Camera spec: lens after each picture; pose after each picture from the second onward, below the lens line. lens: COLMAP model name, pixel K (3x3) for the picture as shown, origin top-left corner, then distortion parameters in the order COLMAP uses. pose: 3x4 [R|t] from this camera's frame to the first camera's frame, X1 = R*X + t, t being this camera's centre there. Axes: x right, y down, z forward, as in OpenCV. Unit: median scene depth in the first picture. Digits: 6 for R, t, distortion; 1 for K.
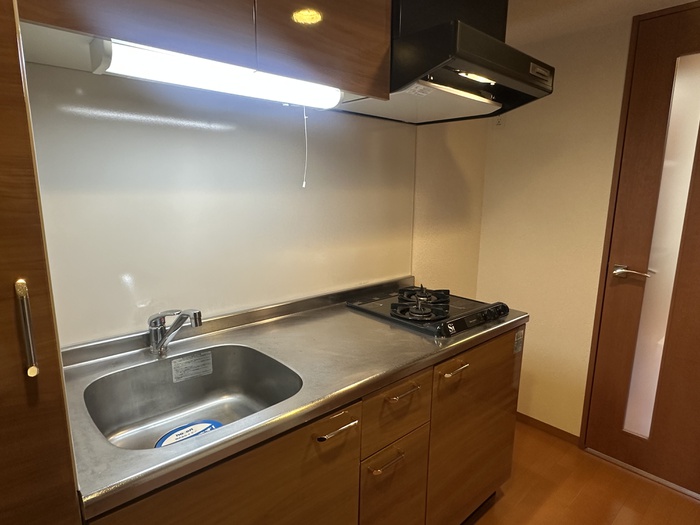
lens RADIAL K [[411.3, 0, 350.0], [0, 411.3, 266.1], [0, 0, 1]] dist [-0.002825, 0.000317]
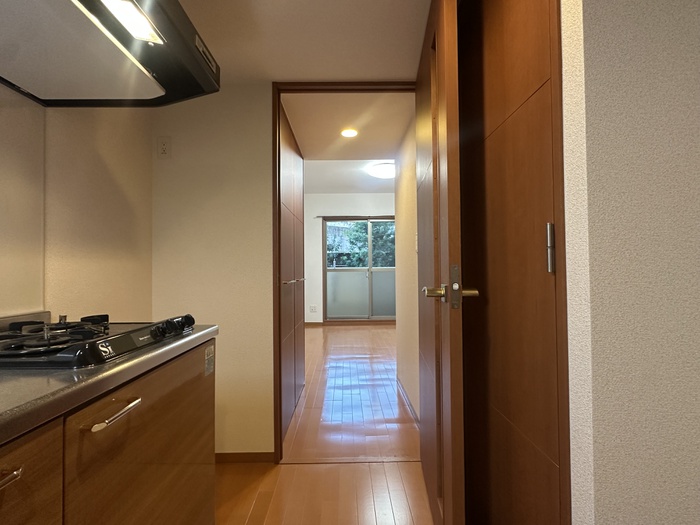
lens RADIAL K [[327.7, 0, 348.6], [0, 327.7, 263.9], [0, 0, 1]] dist [-0.003632, -0.000418]
pose [[0.666736, -0.006262, 0.745268, 0.108170], [0.155558, 0.979110, -0.130939, 0.129529], [-0.728879, 0.203234, 0.653782, 0.332426]]
